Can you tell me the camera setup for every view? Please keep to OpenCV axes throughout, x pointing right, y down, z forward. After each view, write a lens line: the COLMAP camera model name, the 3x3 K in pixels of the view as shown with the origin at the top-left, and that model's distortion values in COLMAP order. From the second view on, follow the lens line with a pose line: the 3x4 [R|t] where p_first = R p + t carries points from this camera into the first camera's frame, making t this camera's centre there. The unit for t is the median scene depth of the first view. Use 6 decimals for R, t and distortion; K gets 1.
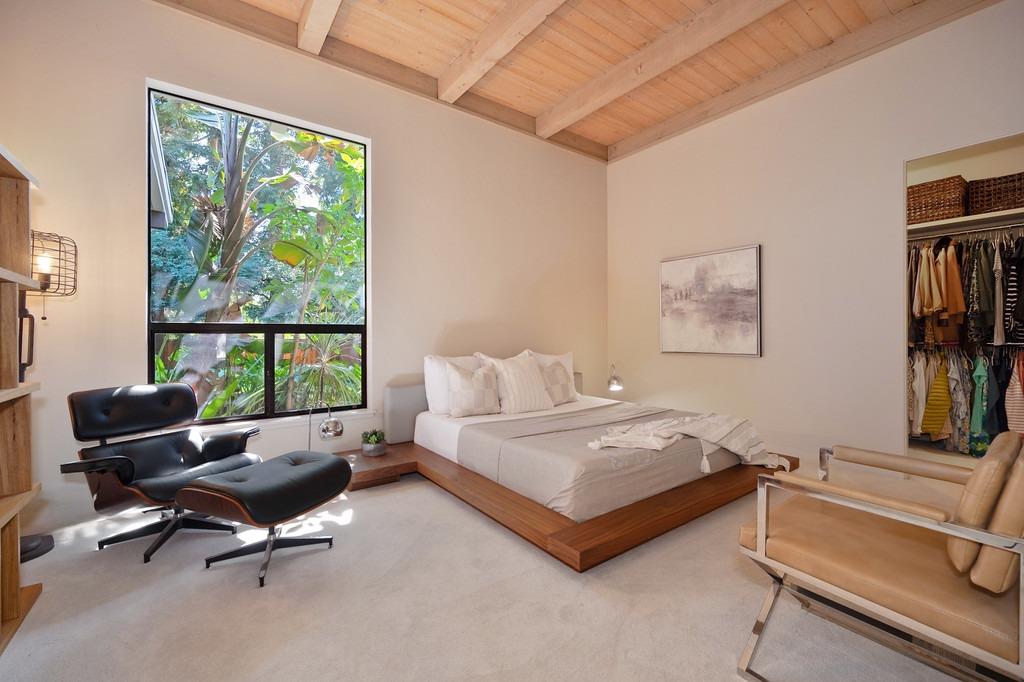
lens RADIAL K [[420.7, 0, 510.7], [0, 420.7, 335.8], [0, 0, 1]] dist [0.000409, 0.000013]
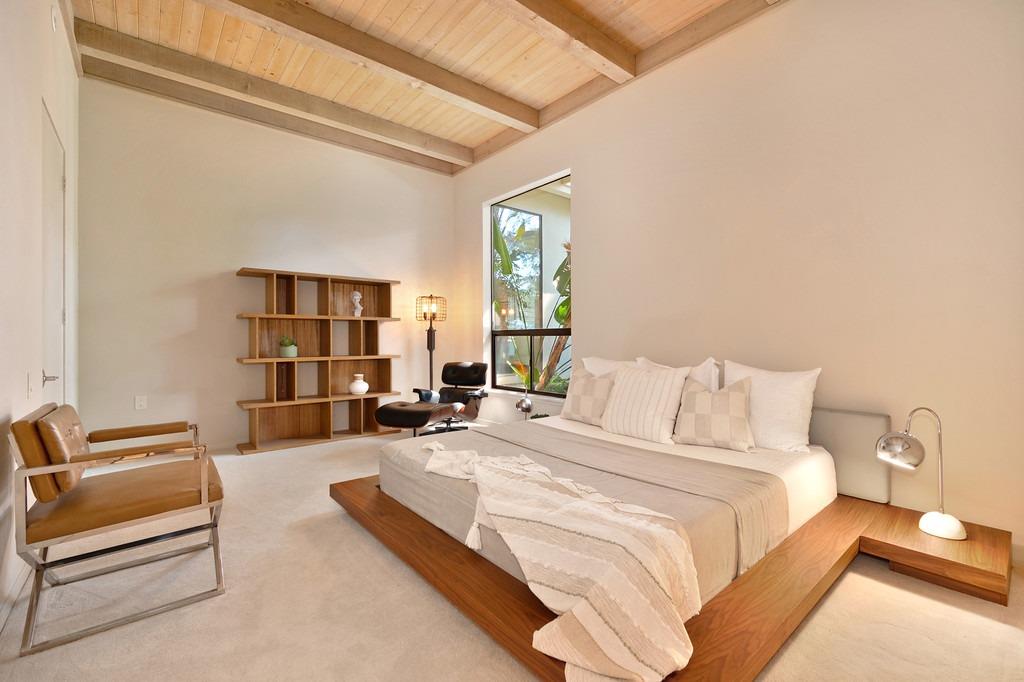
lens RADIAL K [[437.6, 0, 512.0], [0, 437.6, 341.0], [0, 0, 1]] dist [0.000251, 0.000191]
pose [[0.054278, 0.008315, -0.998491, 1.097788], [0.002251, 0.999962, 0.008450, -0.001839], [0.998523, -0.002706, 0.054257, 0.973957]]
